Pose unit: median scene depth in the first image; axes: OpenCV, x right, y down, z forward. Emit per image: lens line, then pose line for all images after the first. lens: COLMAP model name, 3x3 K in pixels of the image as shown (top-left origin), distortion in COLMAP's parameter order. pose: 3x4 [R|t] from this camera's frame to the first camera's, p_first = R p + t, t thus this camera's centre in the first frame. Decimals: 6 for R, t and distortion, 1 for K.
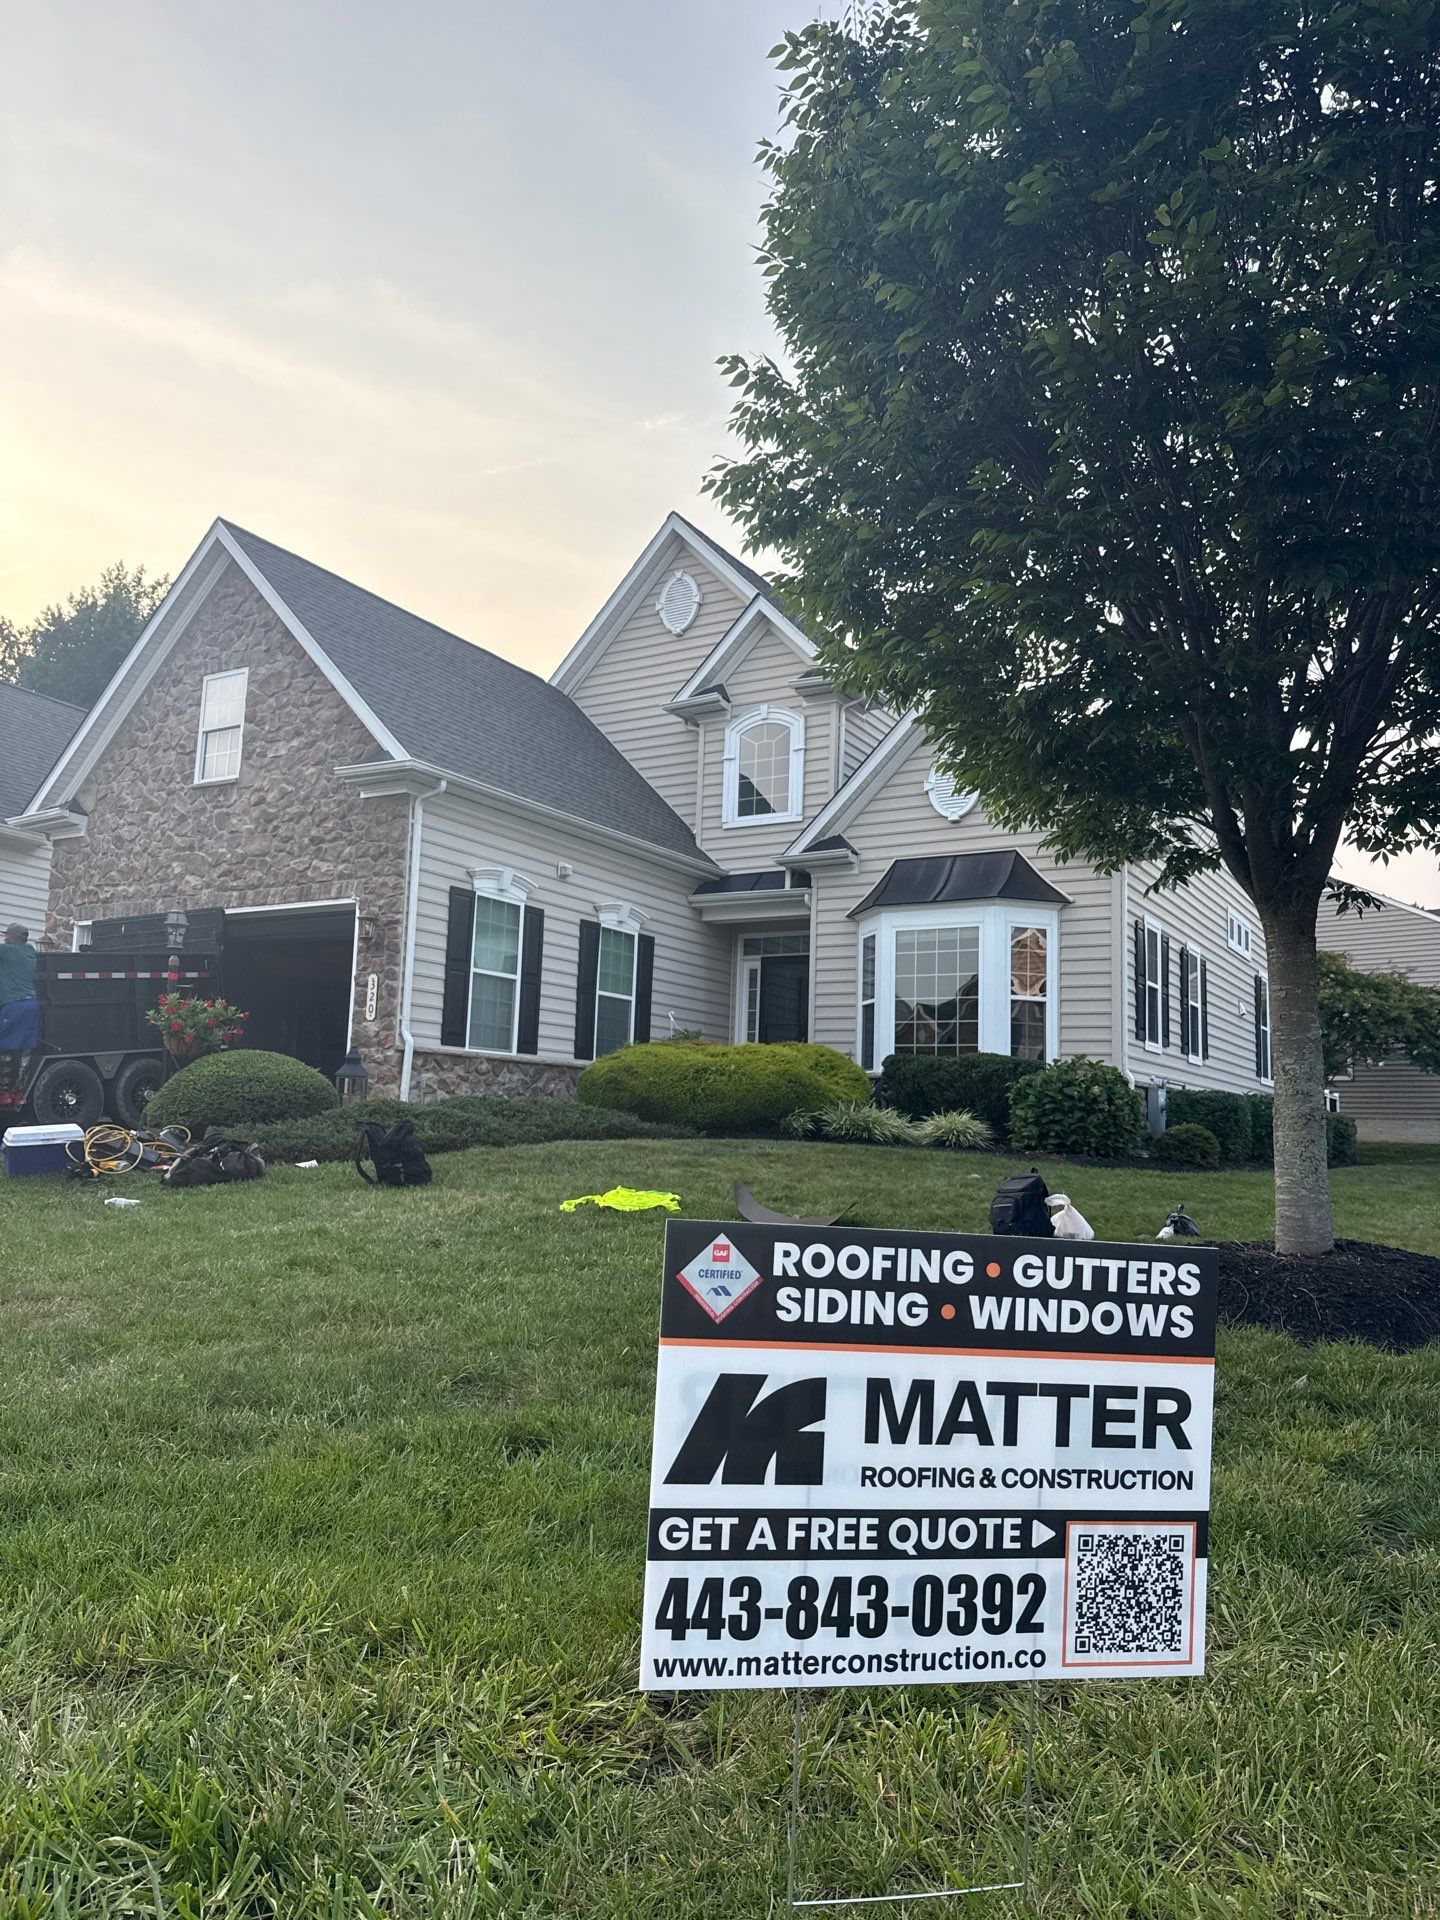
lens RADIAL K [[1350.4, 0, 728.8], [0, 1350.4, 982.8], [0, 0, 1]] dist [0.106097, -0.102774]
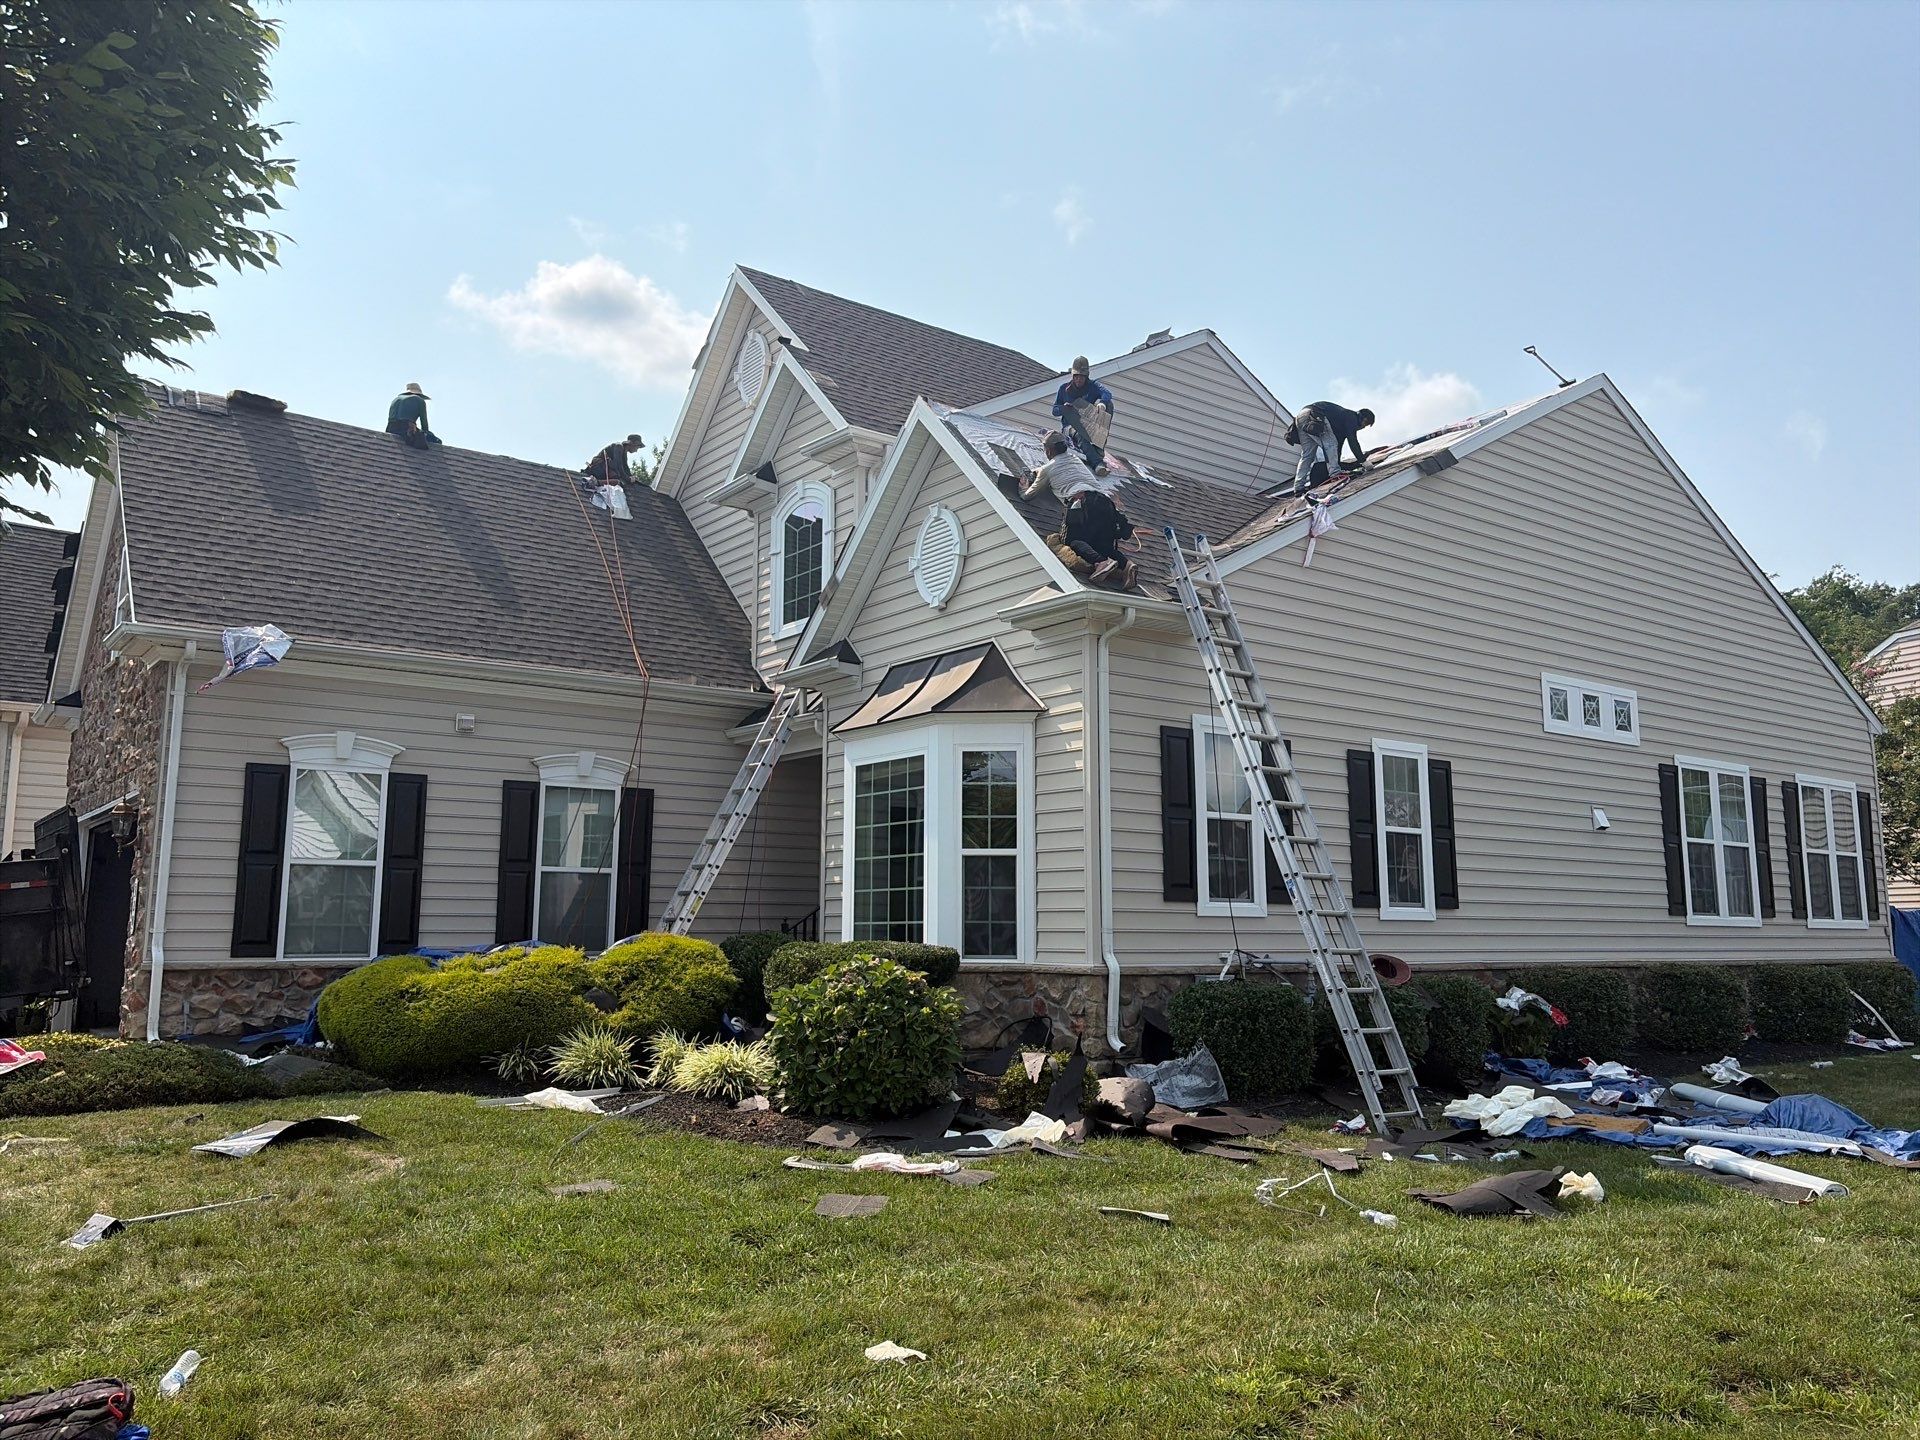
lens RADIAL K [[1465.9, 0, 936.2], [0, 1465.9, 719.8], [0, 0, 1]] dist [0.084042, -0.077250]
pose [[0.925693, -0.084643, -0.368683, 0.481840], [0.068748, 0.996058, -0.056063, -0.016392], [0.371975, 0.026550, 0.927863, 0.287435]]
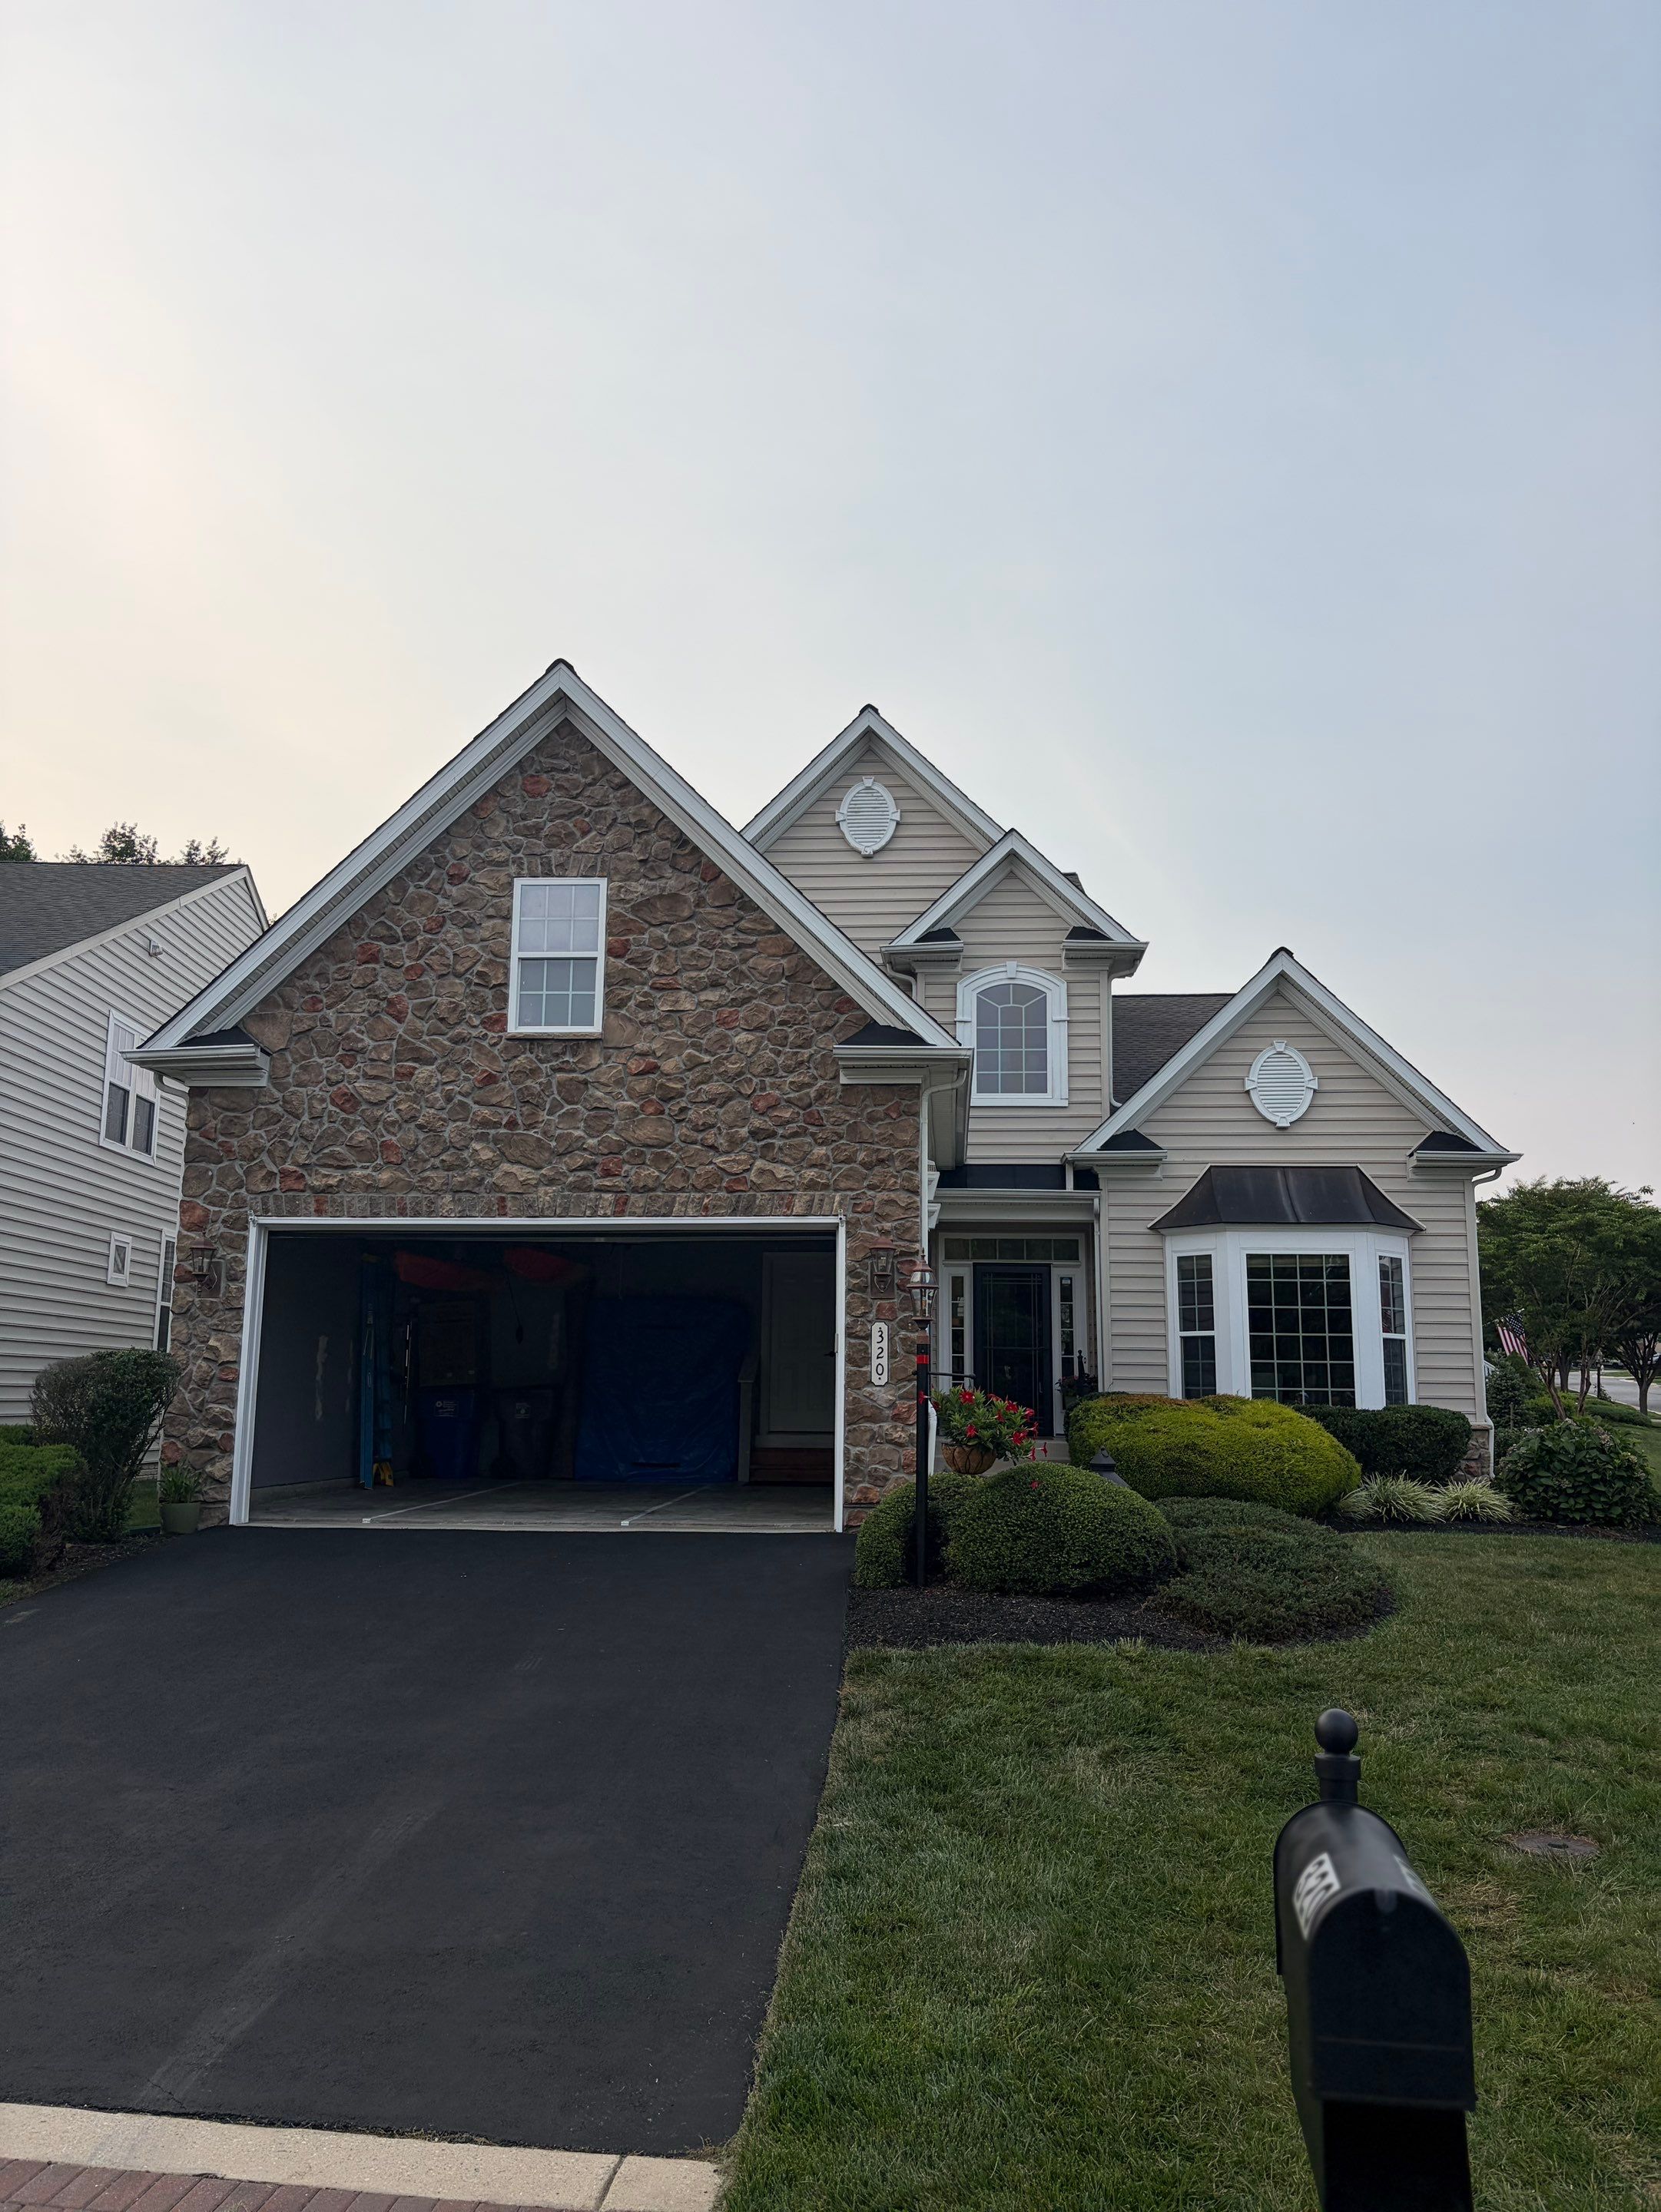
lens RADIAL K [[1689.1, 0, 866.7], [0, 1689.1, 1139.3], [0, 0, 1]] dist [0.084042, -0.077250]
pose [[0.887016, 0.048919, 0.459140, -0.621863], [-0.033326, 0.998561, -0.042009, -0.060243], [-0.460535, 0.021961, 0.887370, 0.151536]]
